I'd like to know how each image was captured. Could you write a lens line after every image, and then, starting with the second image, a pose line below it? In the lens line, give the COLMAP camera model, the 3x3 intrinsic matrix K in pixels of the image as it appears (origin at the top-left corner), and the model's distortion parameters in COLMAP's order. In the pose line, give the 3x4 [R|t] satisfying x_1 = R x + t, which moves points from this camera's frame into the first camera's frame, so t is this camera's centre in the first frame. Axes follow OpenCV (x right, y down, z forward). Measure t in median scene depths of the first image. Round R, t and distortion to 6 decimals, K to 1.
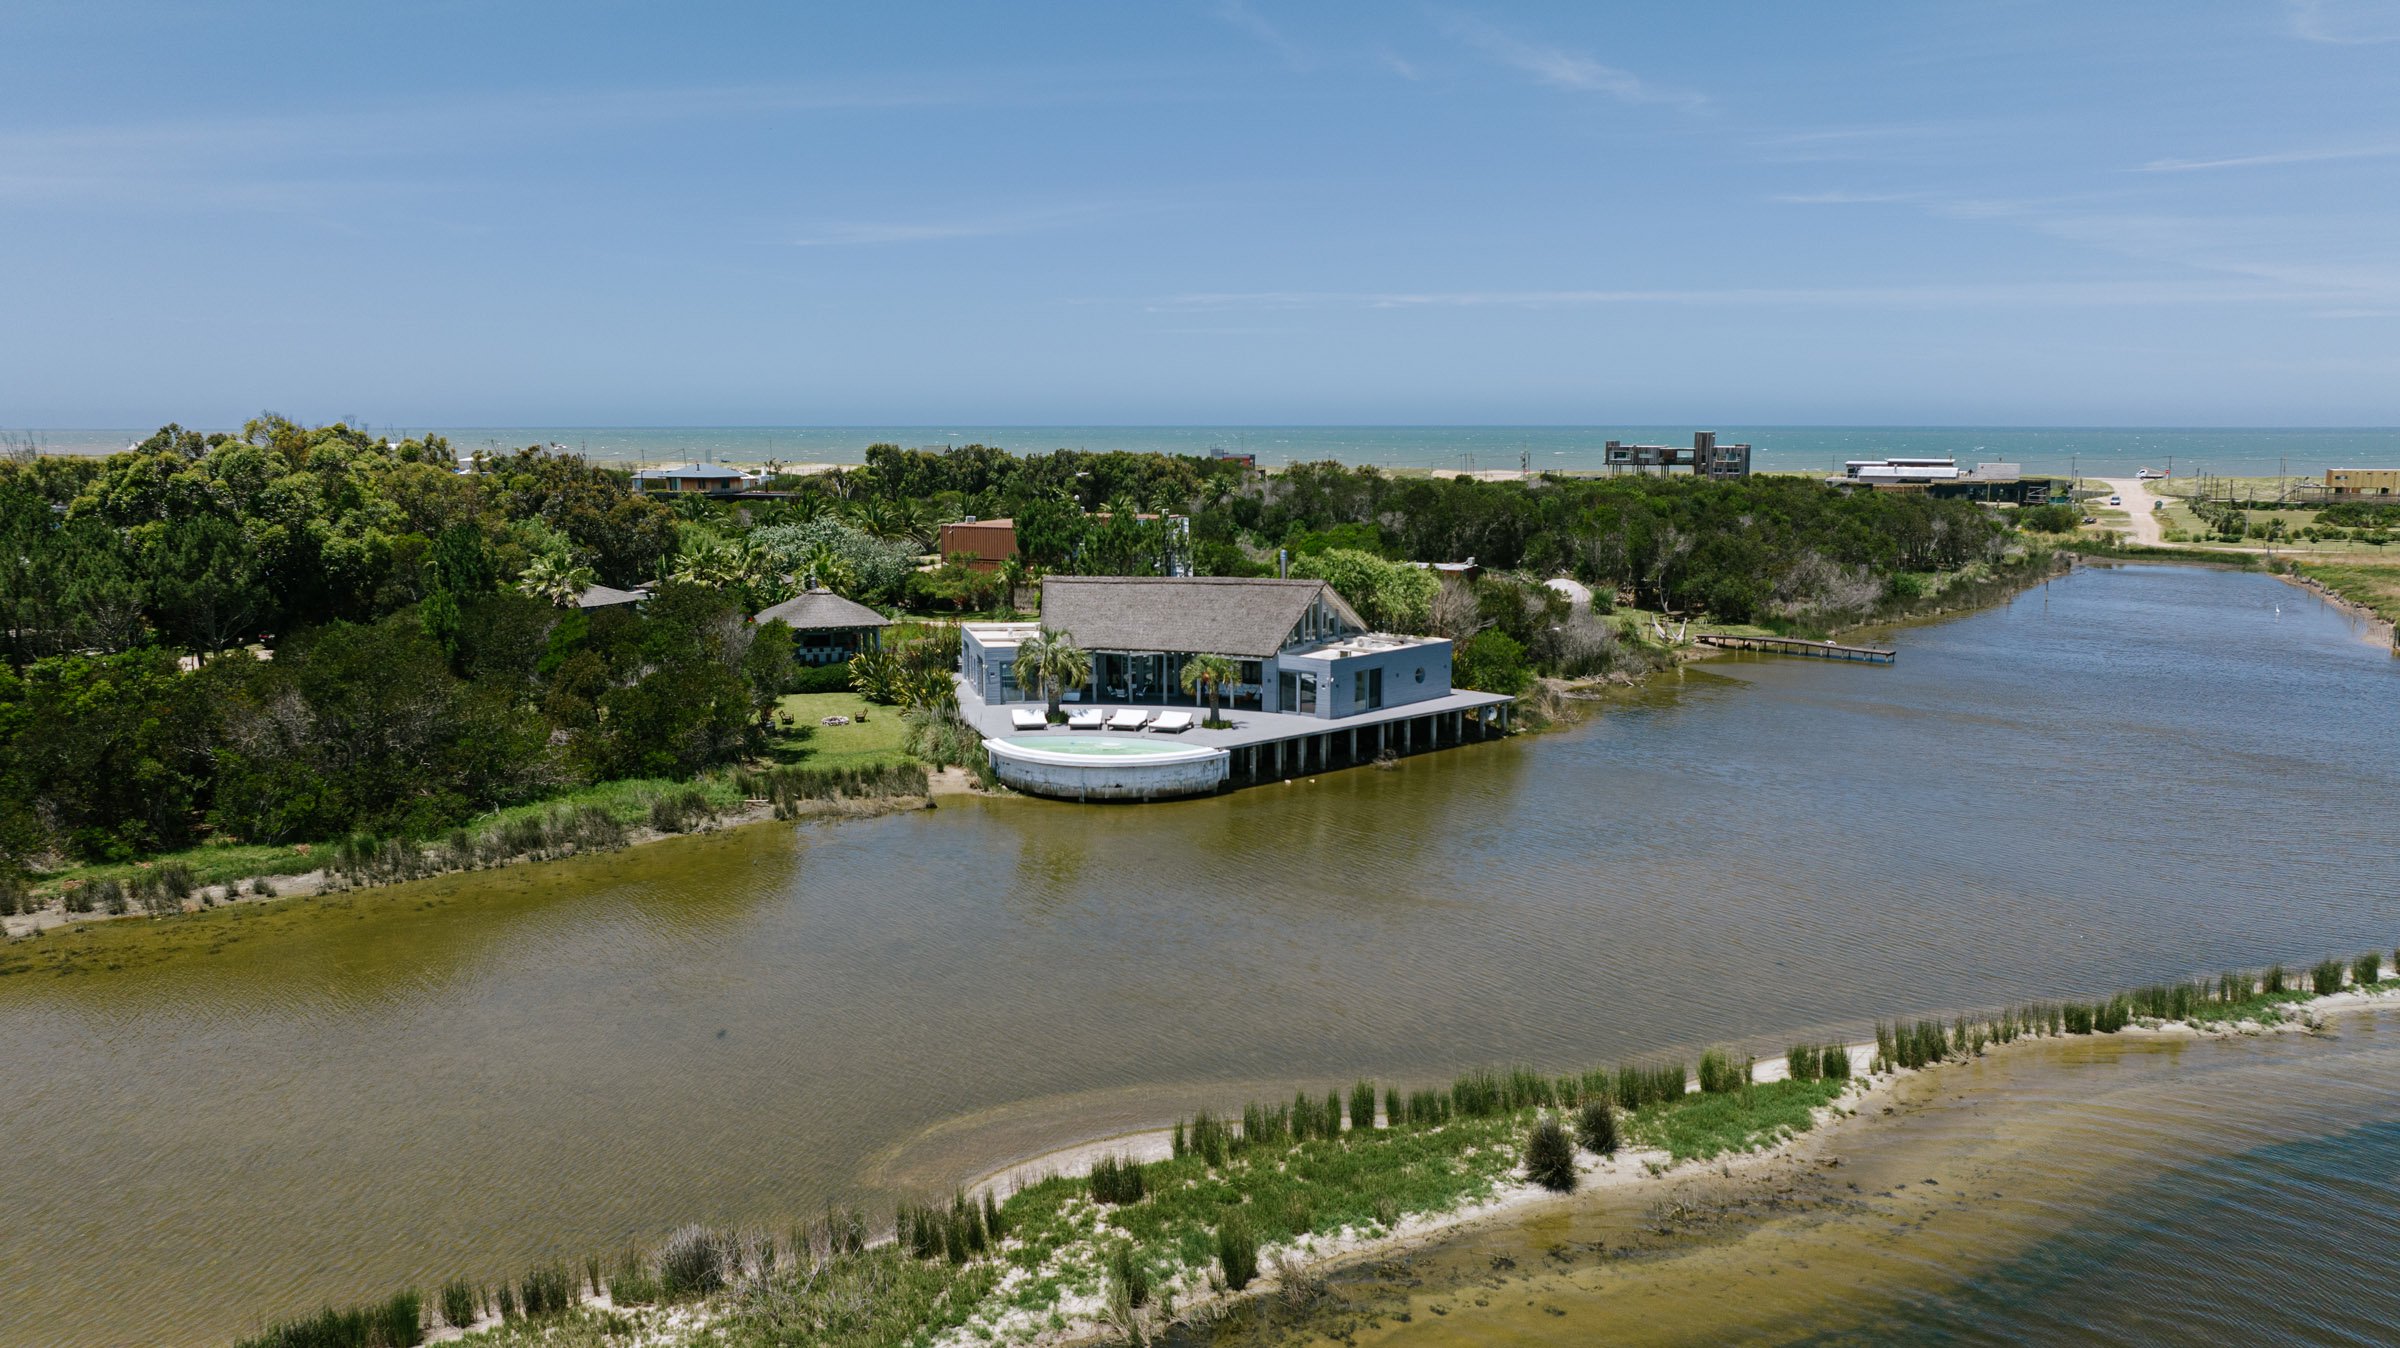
lens RADIAL K [[1719.6, 0, 1200.0], [0, 1719.6, 674.0], [0, 0, 1]] dist [-0.004041, -0.000230]
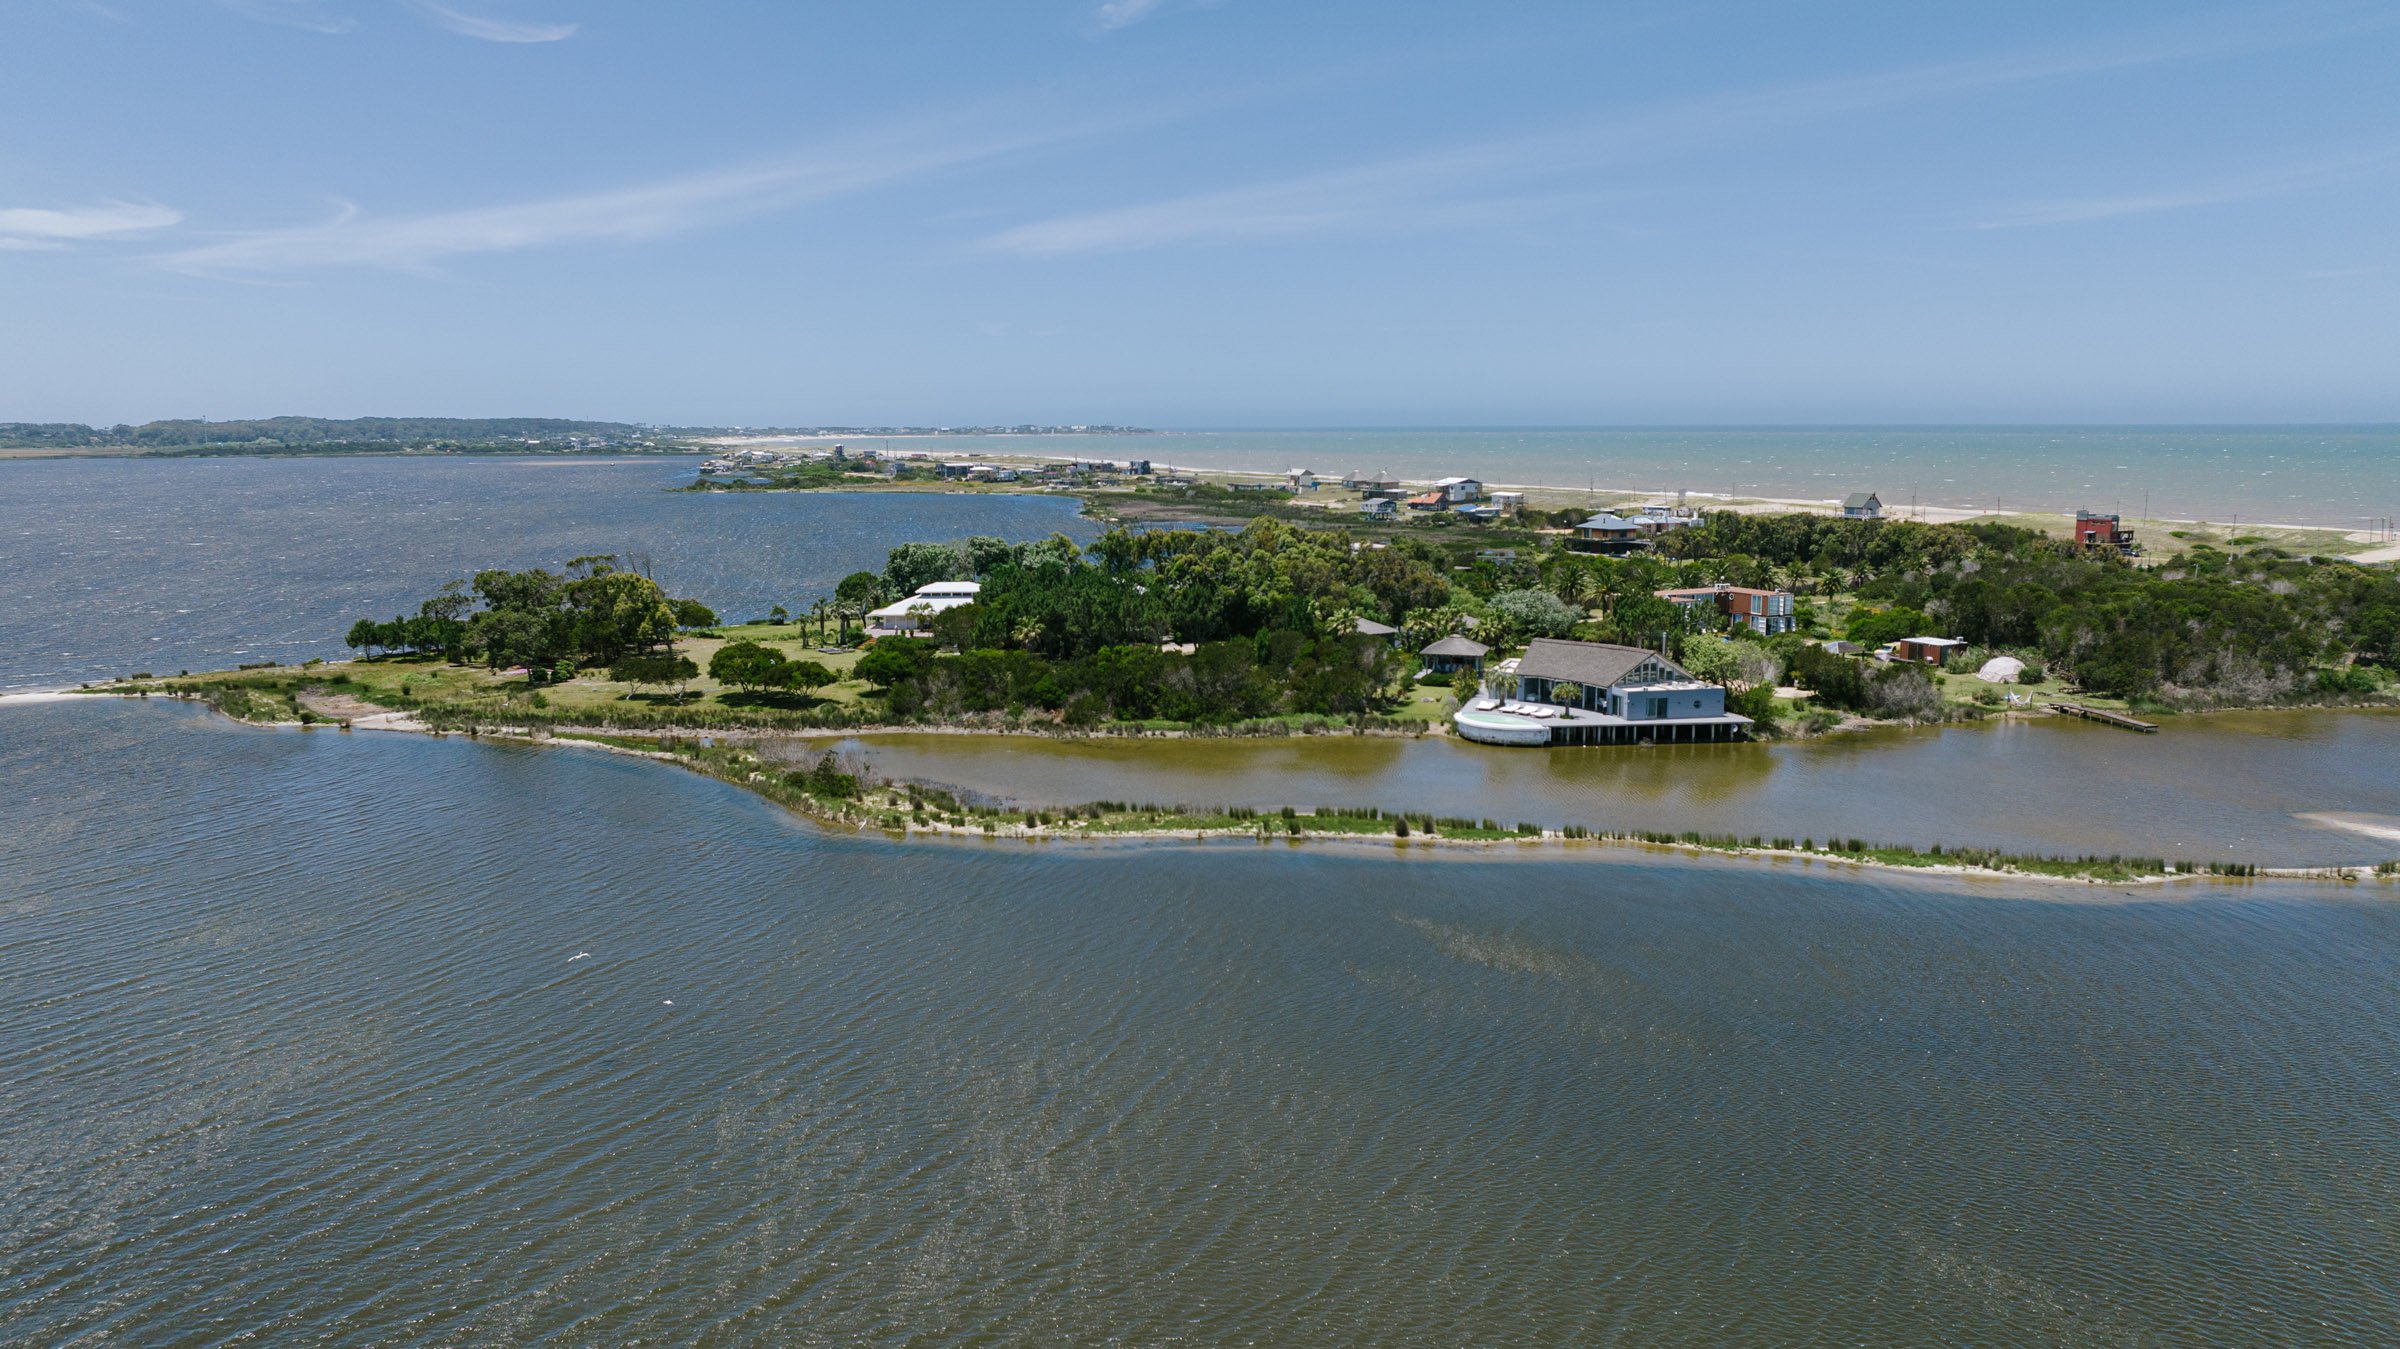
lens RADIAL K [[1719.6, 0, 1200.0], [0, 1719.6, 674.5], [0, 0, 1]] dist [-0.004041, -0.000230]
pose [[0.805852, 0.082963, -0.586276, 0.909718], [-0.081551, 0.996251, 0.028884, -0.047844], [0.586474, 0.024536, 0.809596, -0.997064]]
